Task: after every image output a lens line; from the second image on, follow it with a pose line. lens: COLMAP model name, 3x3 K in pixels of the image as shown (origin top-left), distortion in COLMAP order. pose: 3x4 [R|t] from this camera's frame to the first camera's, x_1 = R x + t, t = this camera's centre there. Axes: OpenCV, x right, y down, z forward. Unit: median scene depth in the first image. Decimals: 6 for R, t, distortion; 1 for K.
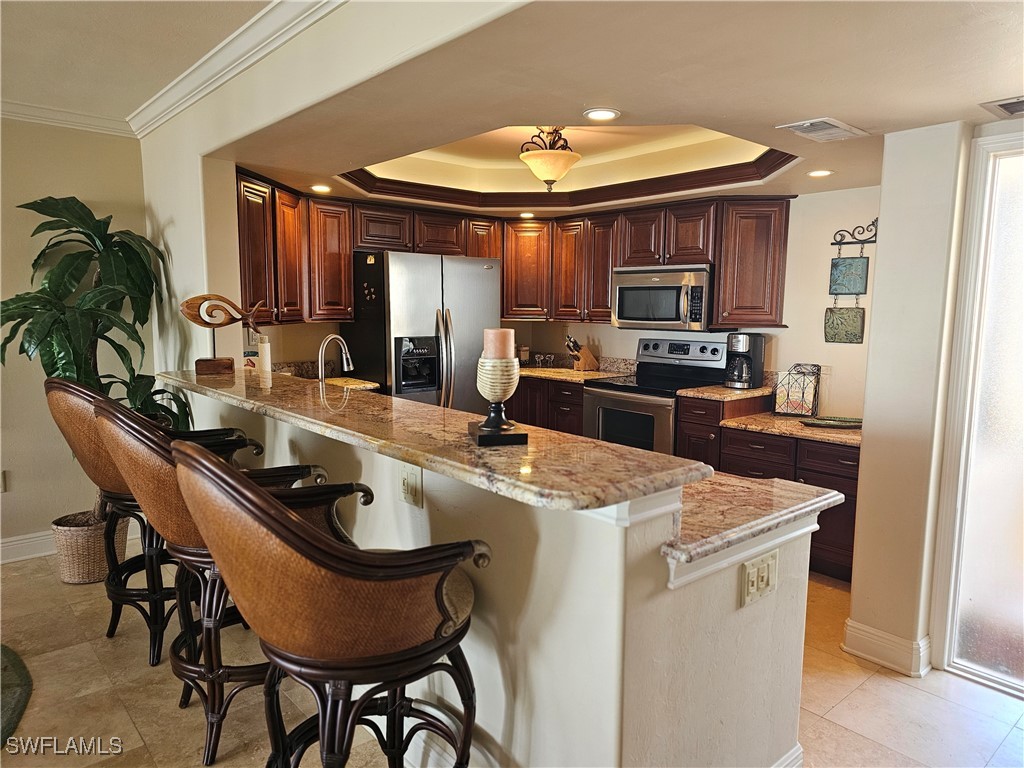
lens RADIAL K [[681.6, 0, 524.6], [0, 681.6, 389.6], [0, 0, 1]] dist [0.045910, -0.032241]
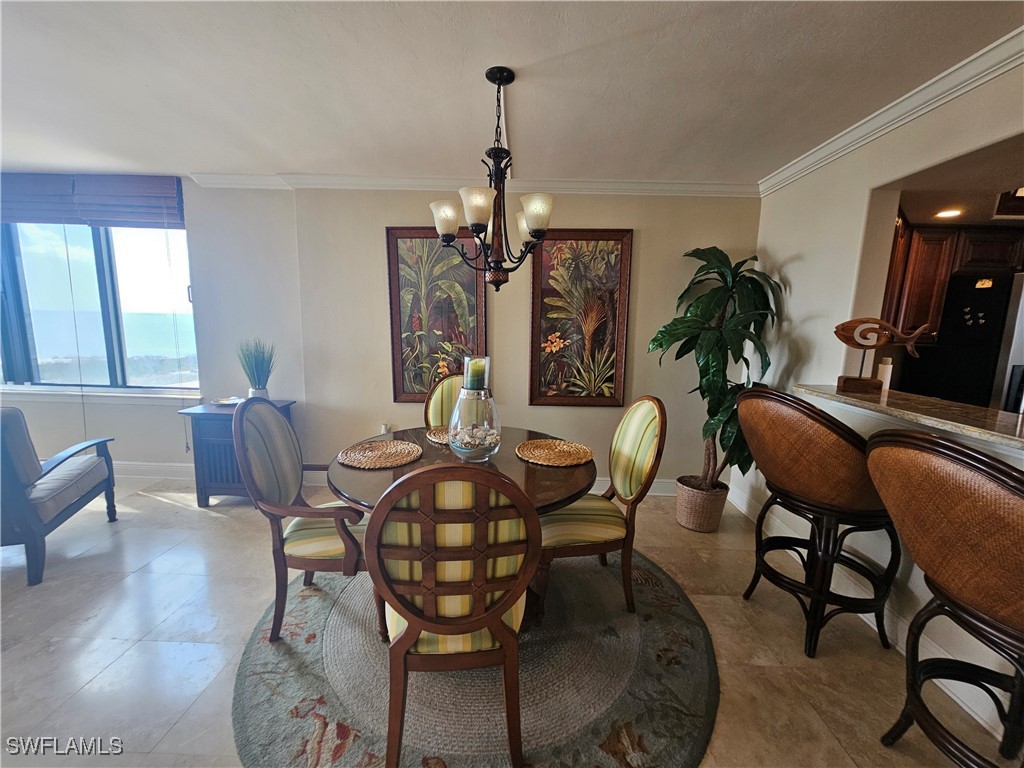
lens RADIAL K [[418.2, 0, 513.5], [0, 418.2, 385.7], [0, 0, 1]] dist [-0.002036, 0.001218]
pose [[0.732191, 0.112599, -0.671728, -0.338033], [-0.101609, 0.993262, 0.055741, -0.011692], [0.673478, 0.027440, 0.738698, 0.126608]]
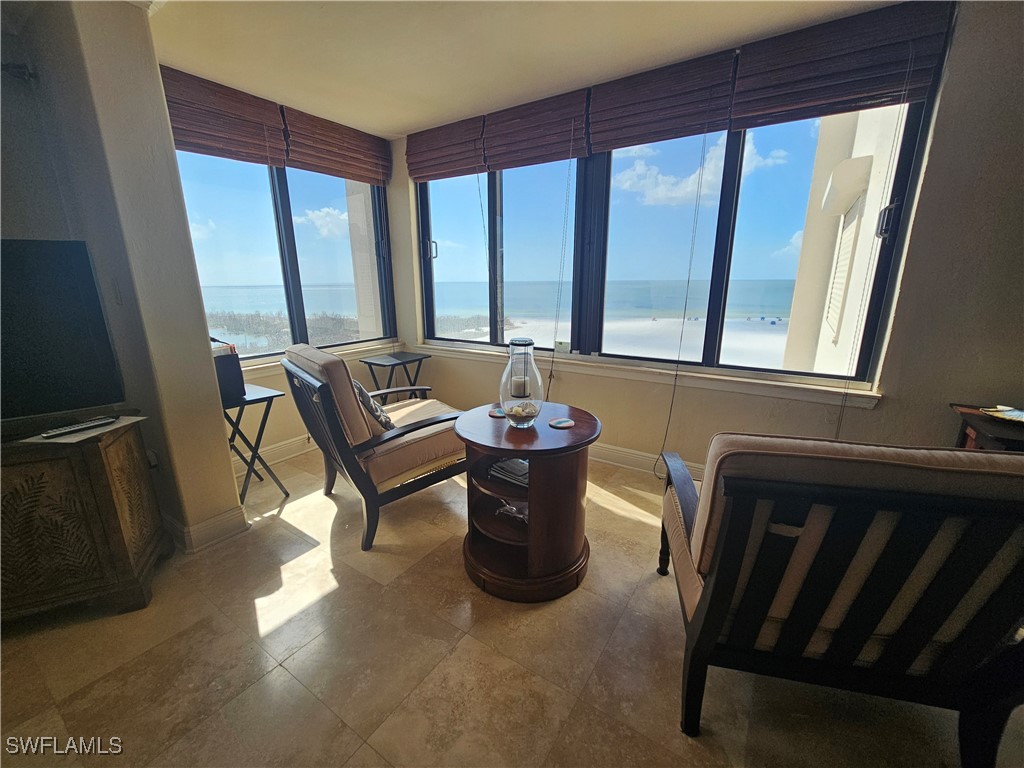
lens RADIAL K [[418.2, 0, 509.1], [0, 418.2, 389.2], [0, 0, 1]] dist [-0.002036, 0.001218]
pose [[0.252887, 0.232969, -0.939028, -1.032872], [-0.111389, 0.971133, 0.210936, 0.060339], [0.961062, 0.051255, 0.271537, -0.271902]]
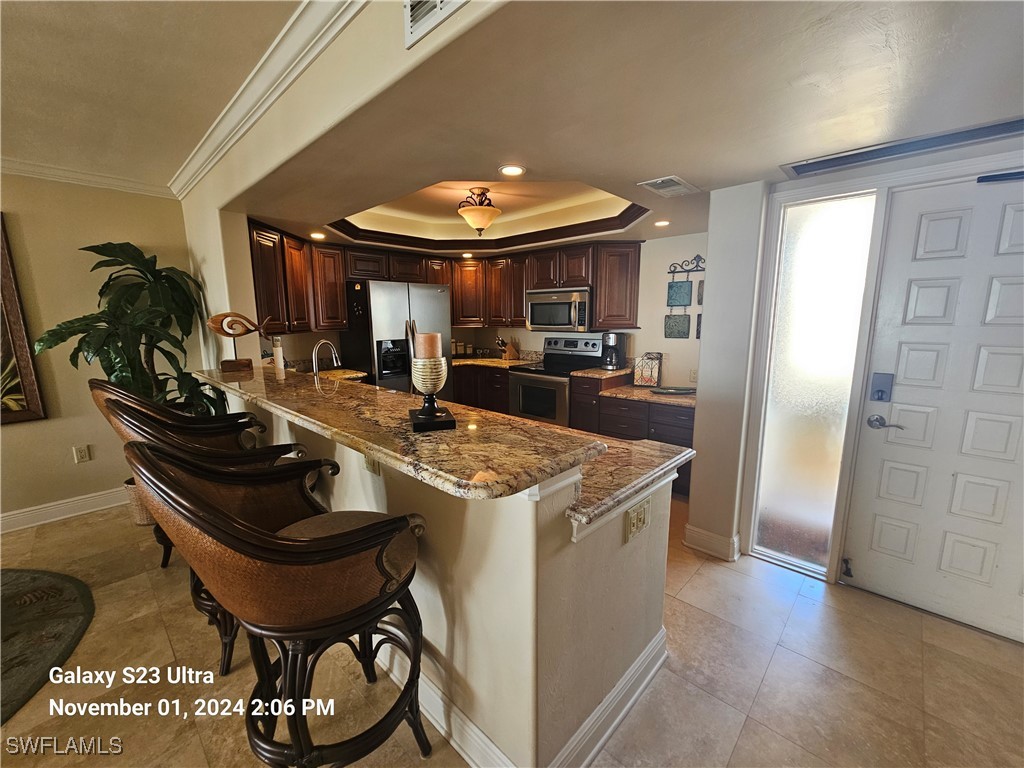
lens RADIAL K [[418.2, 0, 510.1], [0, 418.2, 386.4], [0, 0, 1]] dist [-0.002036, 0.001218]
pose [[0.996274, -0.030864, 0.080527, 0.018230], [0.027620, 0.998773, 0.041094, -0.009494], [-0.081697, -0.038717, 0.995905, 0.105948]]
